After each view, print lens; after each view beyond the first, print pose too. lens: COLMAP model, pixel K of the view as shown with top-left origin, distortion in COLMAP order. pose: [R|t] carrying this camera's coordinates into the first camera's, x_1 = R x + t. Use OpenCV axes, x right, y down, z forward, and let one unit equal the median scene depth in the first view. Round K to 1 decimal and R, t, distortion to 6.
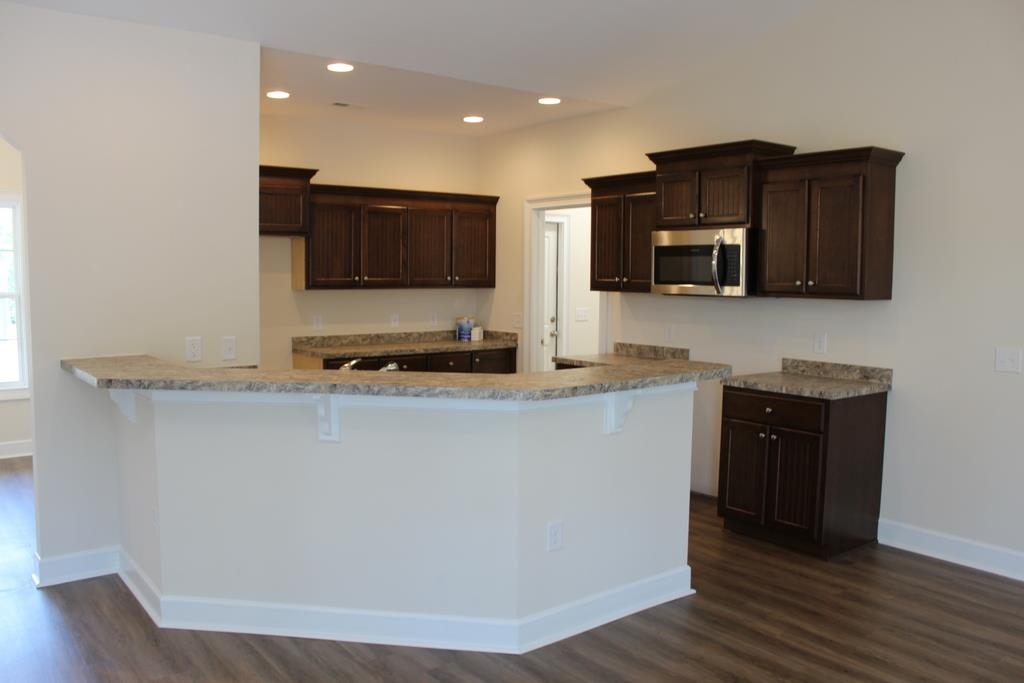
lens RADIAL K [[850.0, 0, 506.1], [0, 850.0, 340.2], [0, 0, 1]] dist [-0.130126, 0.092862]
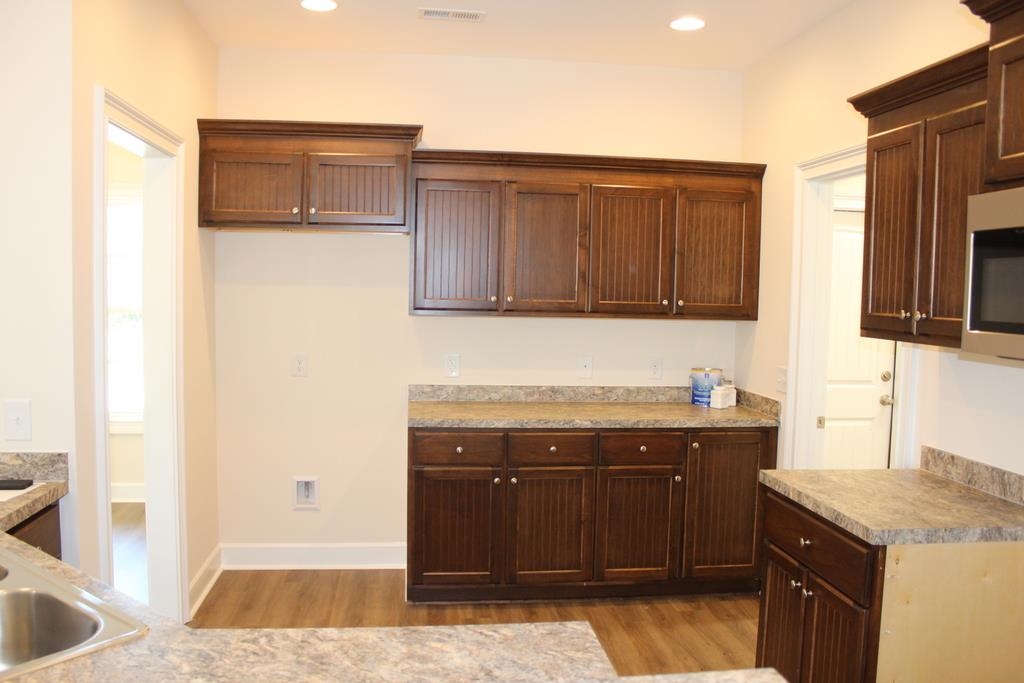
lens RADIAL K [[850.0, 0, 513.8], [0, 850.0, 342.5], [0, 0, 1]] dist [-0.130126, 0.092862]
pose [[0.862256, 0.046283, -0.504353, 0.166464], [-0.057012, 0.998356, -0.005854, -0.040836], [0.503253, 0.033802, 0.863478, 0.506765]]
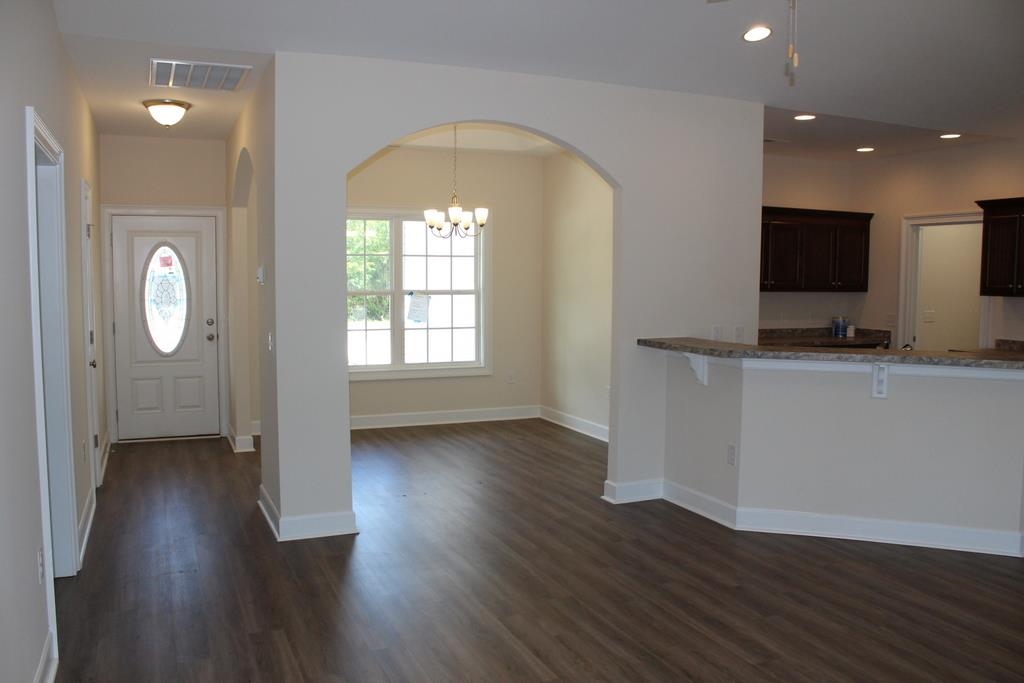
lens RADIAL K [[850.0, 0, 503.3], [0, 850.0, 339.2], [0, 0, 1]] dist [-0.130126, 0.092862]
pose [[0.969489, 0.020067, -0.244313, -0.266177], [-0.021200, 0.999773, -0.002007, 0.020100], [0.244217, 0.007125, 0.969694, -0.278343]]
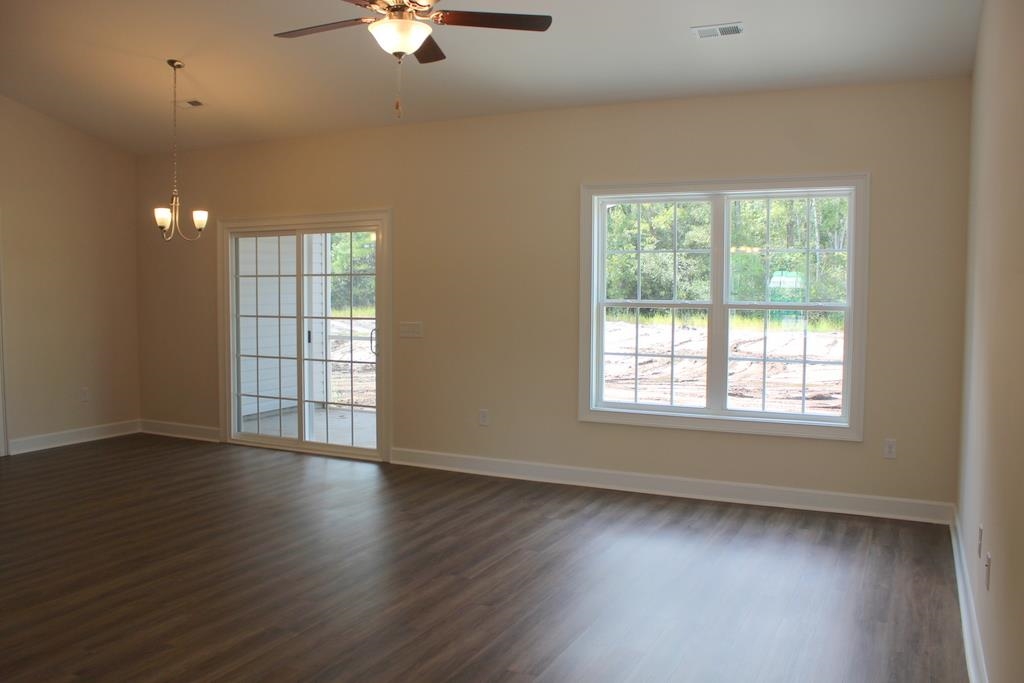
lens RADIAL K [[850.0, 0, 511.7], [0, 850.0, 338.4], [0, 0, 1]] dist [-0.130126, 0.092862]
pose [[-0.443534, -0.065235, 0.893880, -0.797010], [0.069299, 0.991866, 0.106771, -0.027302], [-0.893574, 0.109301, -0.435406, 0.371933]]
